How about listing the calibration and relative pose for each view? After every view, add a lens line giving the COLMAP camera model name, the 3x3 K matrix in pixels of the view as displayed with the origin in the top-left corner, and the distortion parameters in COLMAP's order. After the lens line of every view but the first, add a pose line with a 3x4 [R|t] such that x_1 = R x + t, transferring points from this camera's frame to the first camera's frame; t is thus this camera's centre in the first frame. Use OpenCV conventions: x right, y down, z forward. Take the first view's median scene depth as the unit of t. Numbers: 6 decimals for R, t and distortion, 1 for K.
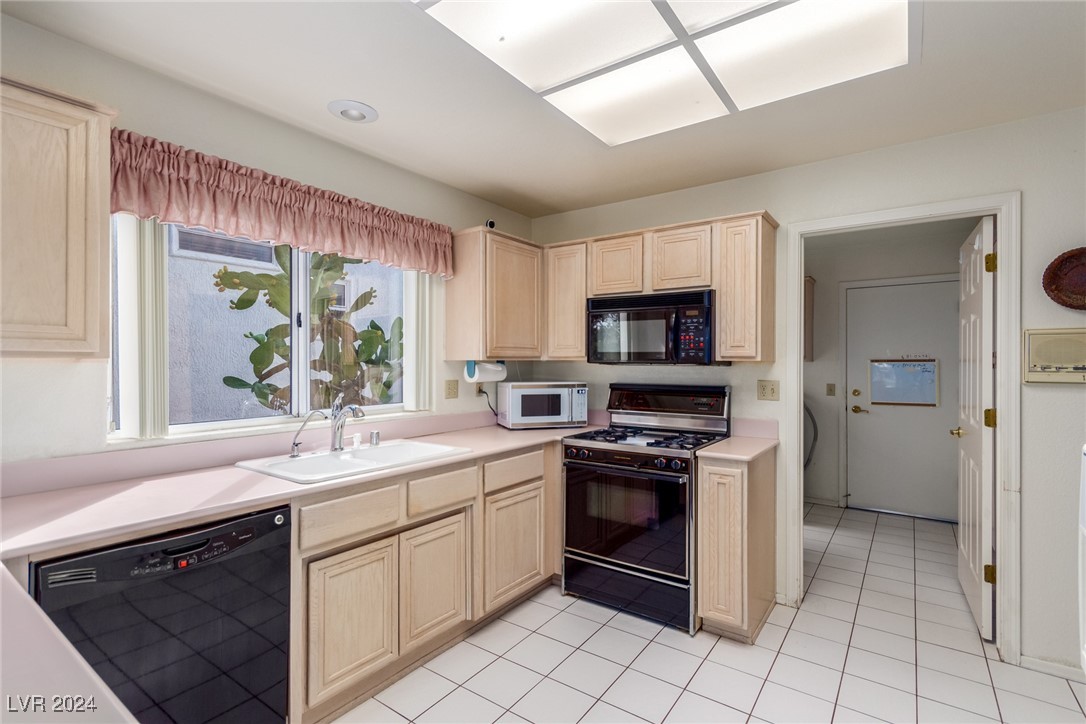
lens RADIAL K [[504.6, 0, 546.6], [0, 504.6, 365.8], [0, 0, 1]] dist [-0.001825, 0.003298]
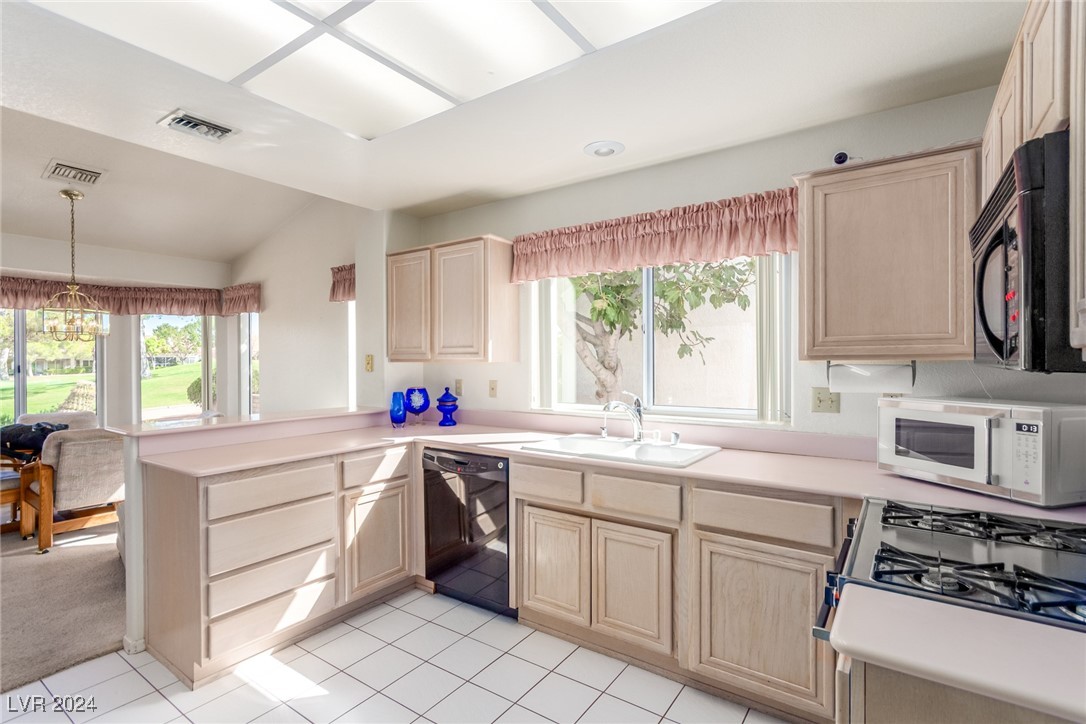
lens RADIAL K [[504.6, 0, 536.2], [0, 504.6, 362.3], [0, 0, 1]] dist [-0.001825, 0.003298]
pose [[0.012682, 0.003769, -0.999912, 0.771999], [0.001826, 0.999991, 0.003793, -0.015453], [0.999918, -0.001873, 0.012675, 0.813885]]
